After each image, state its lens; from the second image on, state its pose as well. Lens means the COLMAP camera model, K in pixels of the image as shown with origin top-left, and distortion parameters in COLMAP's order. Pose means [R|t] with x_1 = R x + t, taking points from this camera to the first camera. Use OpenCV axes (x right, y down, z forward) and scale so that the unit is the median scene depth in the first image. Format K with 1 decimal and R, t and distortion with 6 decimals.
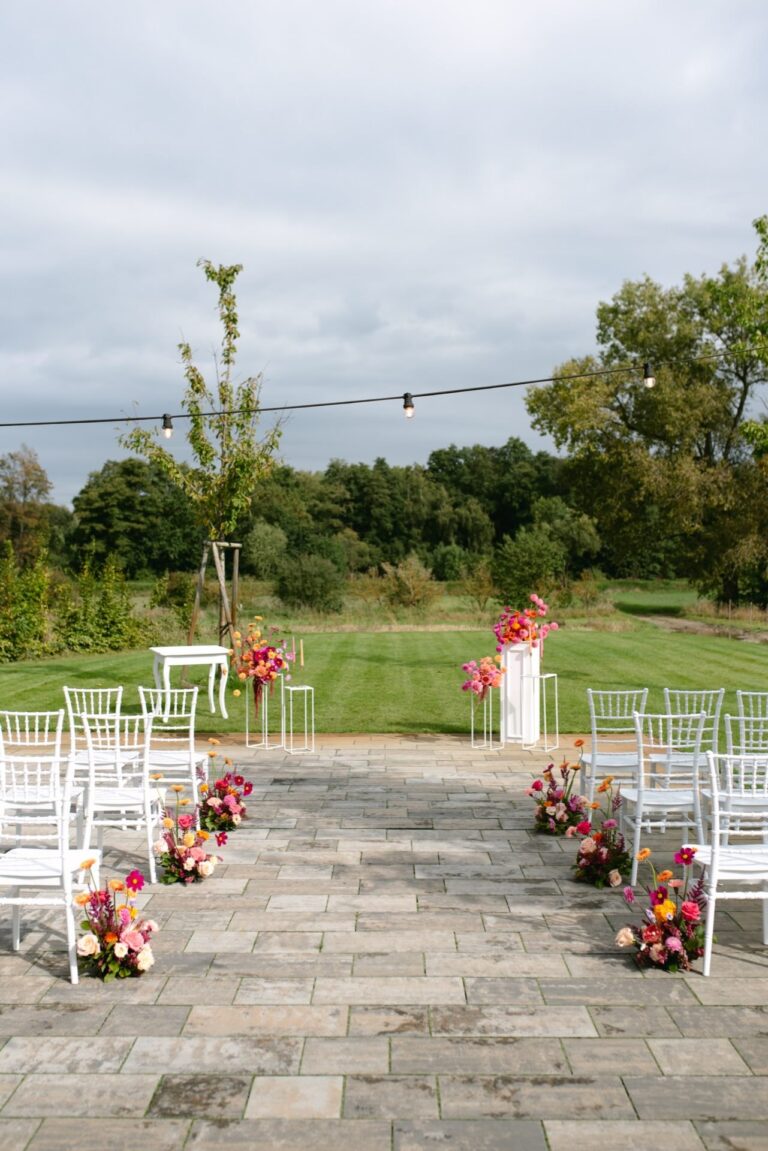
lens RADIAL K [[1147.9, 0, 384.3], [0, 1147.9, 539.3], [0, 0, 1]] dist [-0.073032, 0.105701]
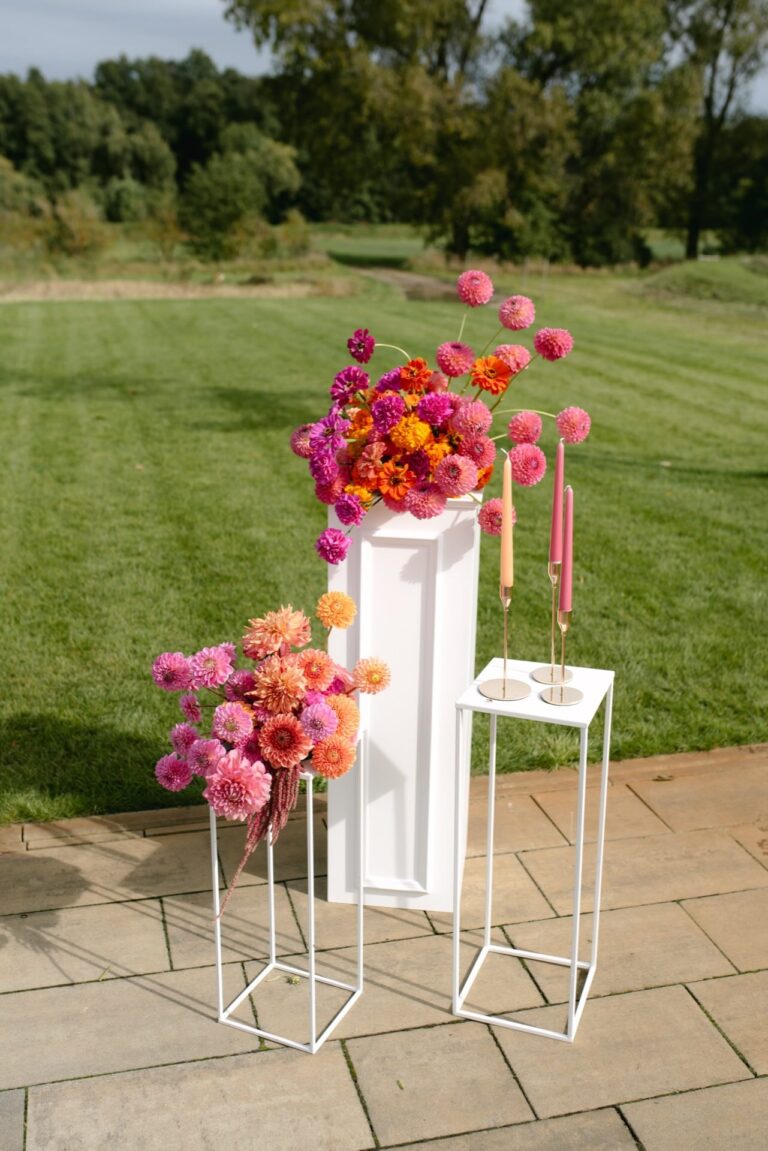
lens RADIAL K [[1211.0, 0, 384.0], [0, 1211.0, 575.5], [0, 0, 1]] dist [-0.020575, 0.008115]
pose [[0.966670, -0.058488, 0.249255, 0.007055], [-0.022604, 0.950258, 0.310643, 0.004251], [-0.255026, -0.305924, 0.917264, 0.102876]]
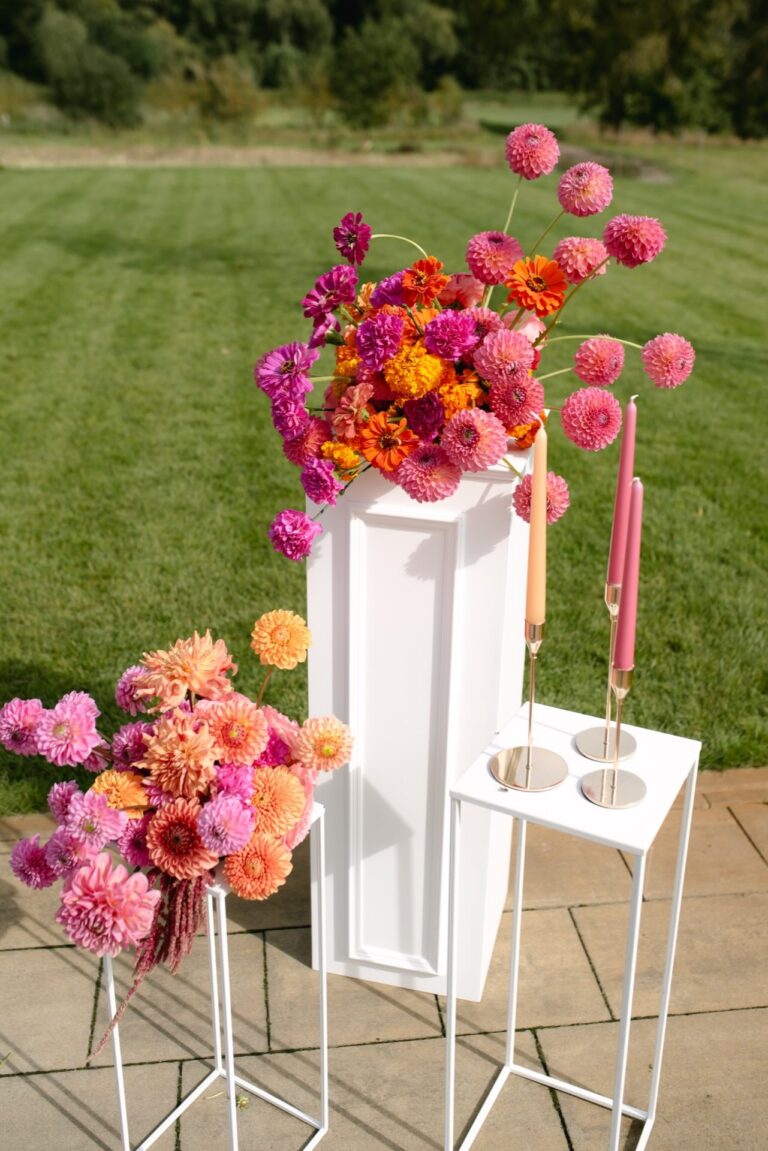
lens RADIAL K [[1178.8, 0, 389.8], [0, 1178.8, 555.3], [0, 0, 1]] dist [-0.027520, 0.015167]
pose [[0.990193, -0.033505, 0.135632, 0.011897], [-0.023803, 0.916164, 0.400097, 0.005139], [-0.137666, -0.399401, 0.906381, 0.111822]]
